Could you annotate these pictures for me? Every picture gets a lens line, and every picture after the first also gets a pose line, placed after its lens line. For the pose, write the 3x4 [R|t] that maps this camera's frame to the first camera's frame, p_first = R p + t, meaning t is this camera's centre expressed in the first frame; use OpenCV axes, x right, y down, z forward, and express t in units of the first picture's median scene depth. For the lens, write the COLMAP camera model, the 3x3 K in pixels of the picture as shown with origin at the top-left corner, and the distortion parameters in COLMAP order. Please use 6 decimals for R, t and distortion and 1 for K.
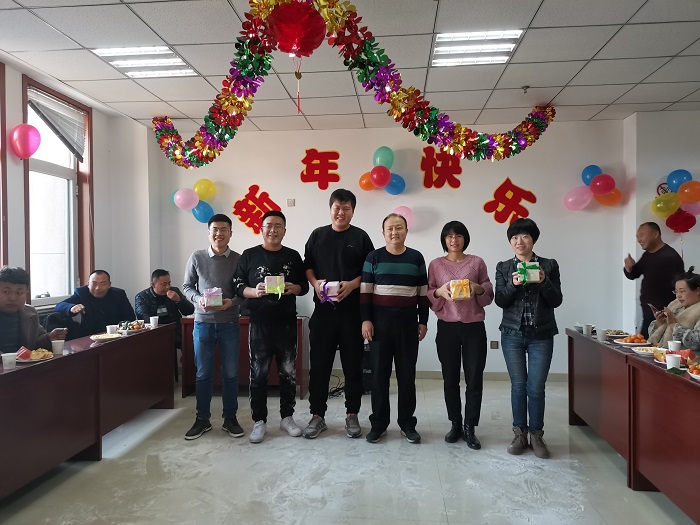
lens RADIAL K [[528.2, 0, 346.6], [0, 528.2, 261.6], [0, 0, 1]] dist [0.084168, -0.089207]
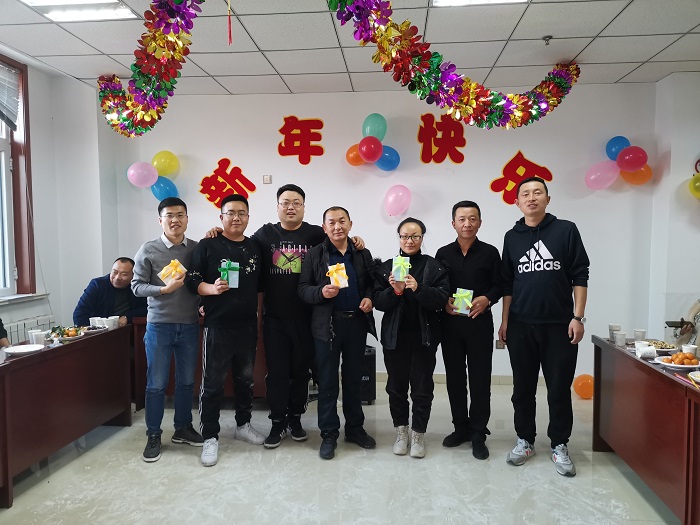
lens RADIAL K [[528.2, 0, 347.0], [0, 528.2, 262.1], [0, 0, 1]] dist [0.084168, -0.089207]
pose [[0.999975, 0.001852, 0.006838, 0.020292], [-0.002169, 0.998904, 0.046764, -0.018967], [-0.006744, -0.046778, 0.998883, 0.139688]]
